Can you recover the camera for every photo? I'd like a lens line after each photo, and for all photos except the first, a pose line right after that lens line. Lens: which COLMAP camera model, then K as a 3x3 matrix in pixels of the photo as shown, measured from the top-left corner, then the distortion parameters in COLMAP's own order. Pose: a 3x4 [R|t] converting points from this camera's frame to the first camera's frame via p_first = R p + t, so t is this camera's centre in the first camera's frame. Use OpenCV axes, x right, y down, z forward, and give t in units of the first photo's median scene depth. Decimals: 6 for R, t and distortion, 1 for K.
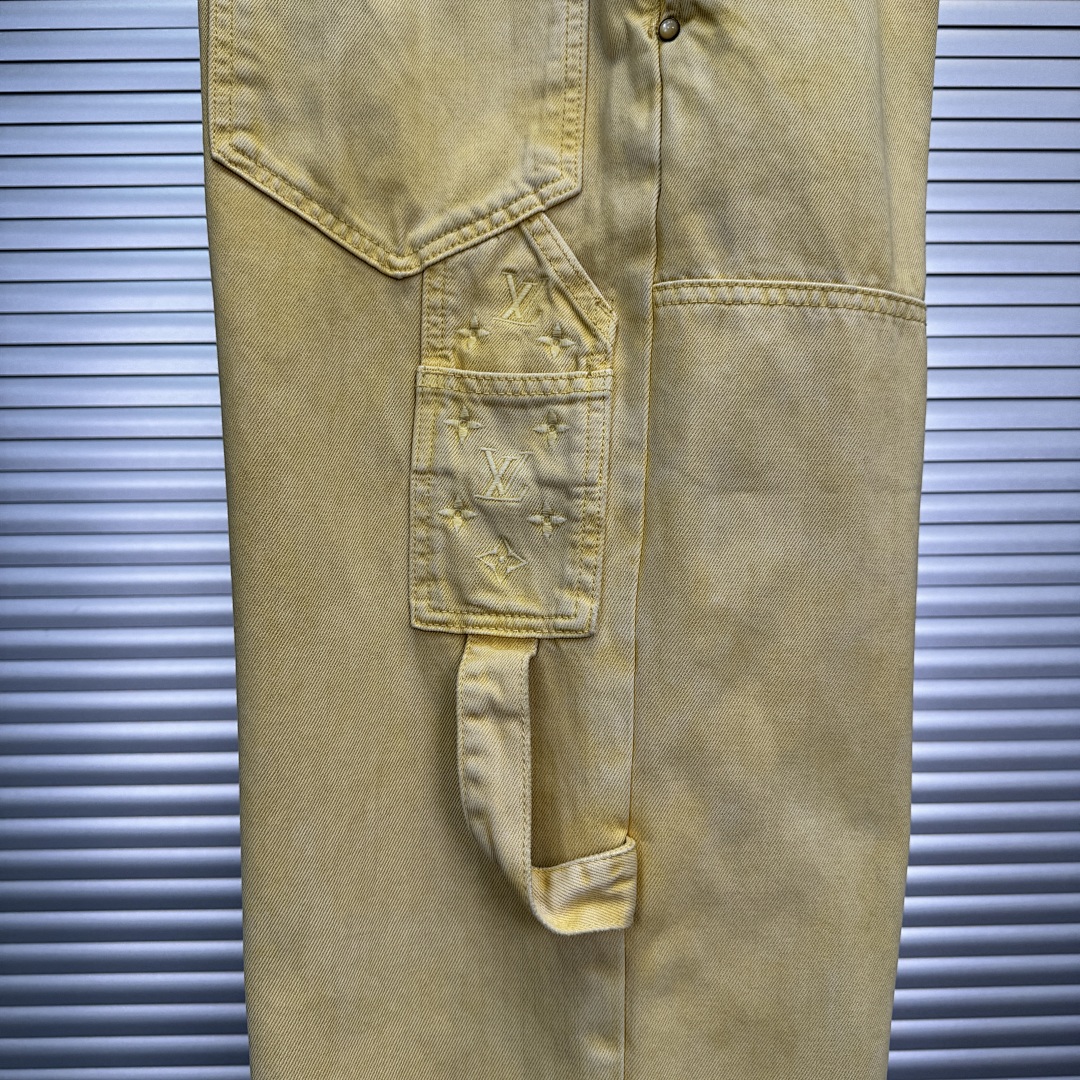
lens RADIAL K [[1026.0, 0, 543.4], [0, 1026.0, 552.9], [0, 0, 1]] dist [0.148911, -0.329134]
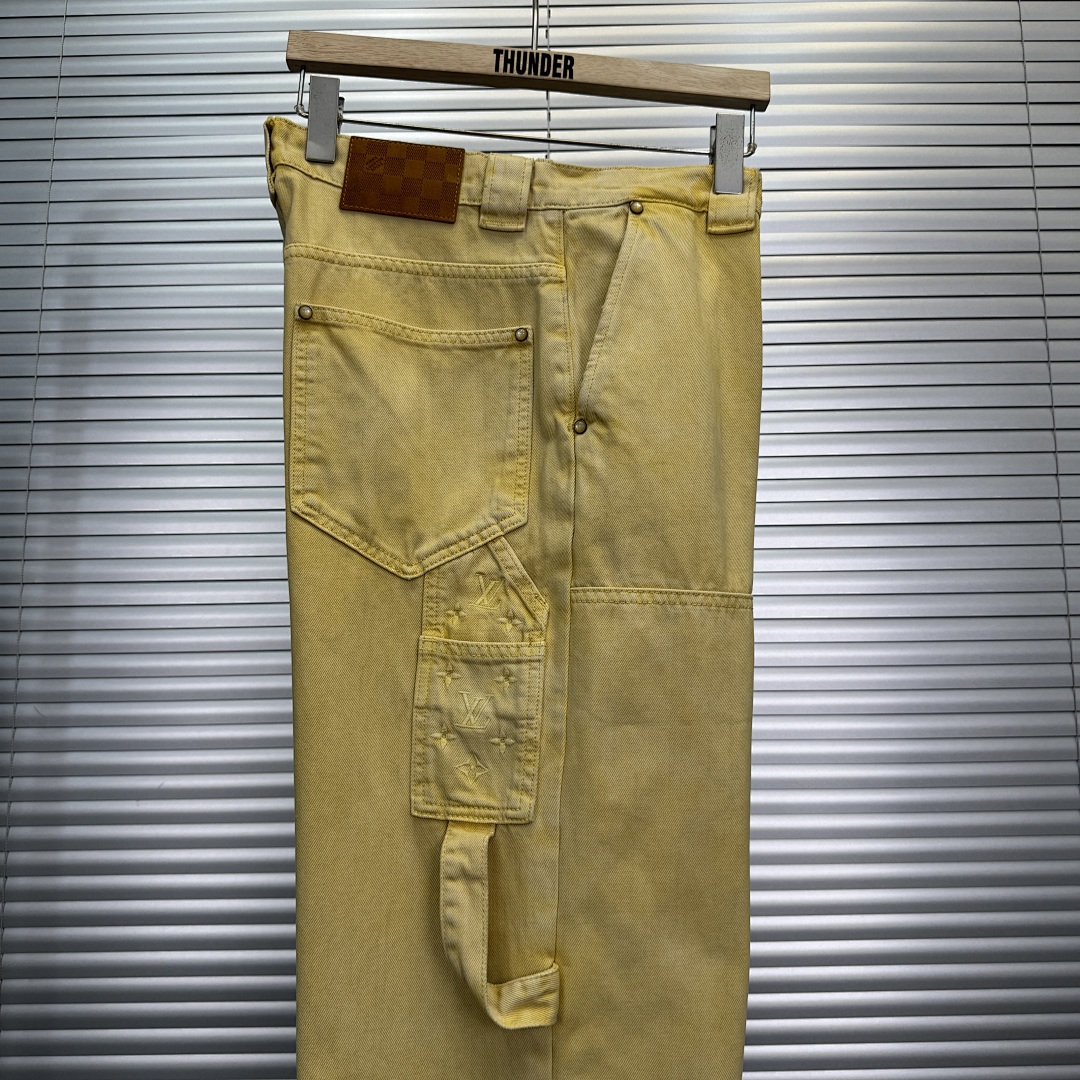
lens RADIAL K [[1015.8, 0, 542.8], [0, 1015.8, 540.3], [0, 0, 1]] dist [0.178919, -0.463936]
pose [[0.999820, -0.004647, -0.018382, 0.093040], [0.002239, 0.991654, -0.128905, -0.132986], [0.018828, 0.128841, 0.991487, -0.533440]]
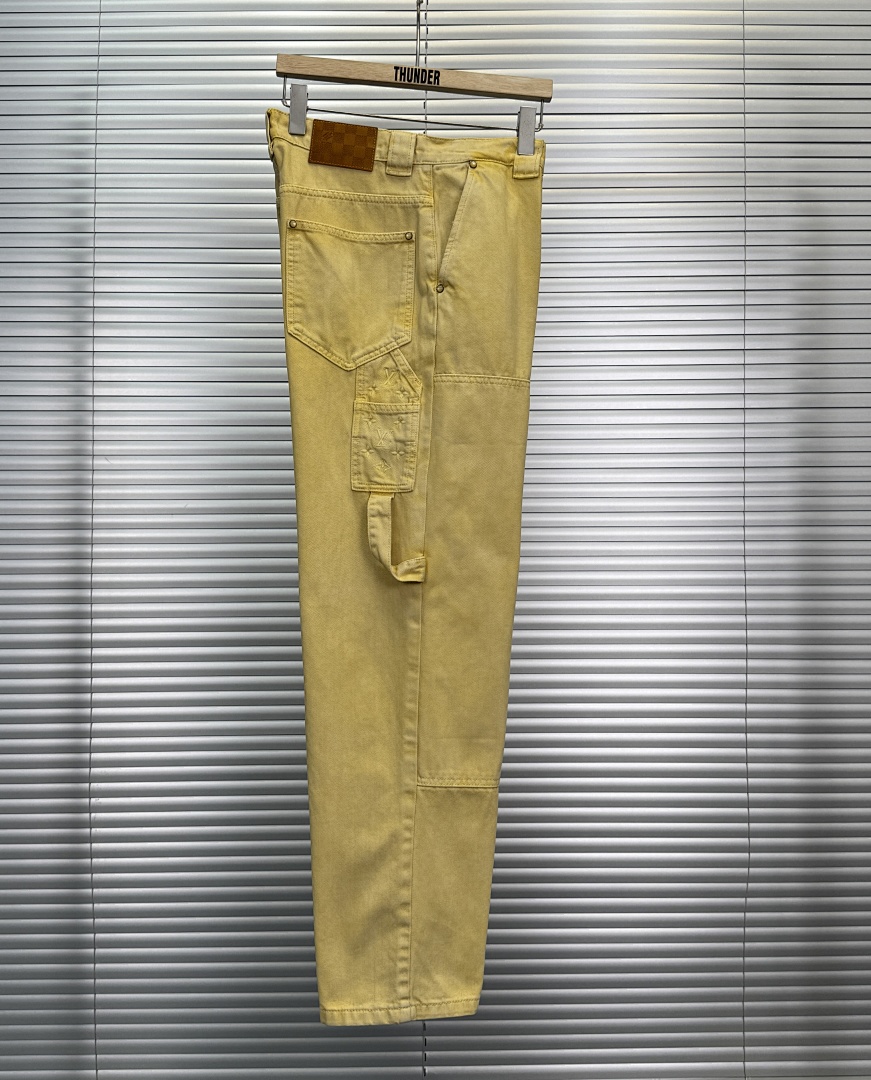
lens RADIAL K [[1110.6, 0, 423.8], [0, 1110.6, 536.3], [0, 0, 1]] dist [0.092305, -0.008247]
pose [[0.999867, 0.007074, -0.014680, 0.128032], [-0.007232, 0.999916, -0.010796, 0.244242], [0.014603, 0.010901, 0.999834, -2.225212]]
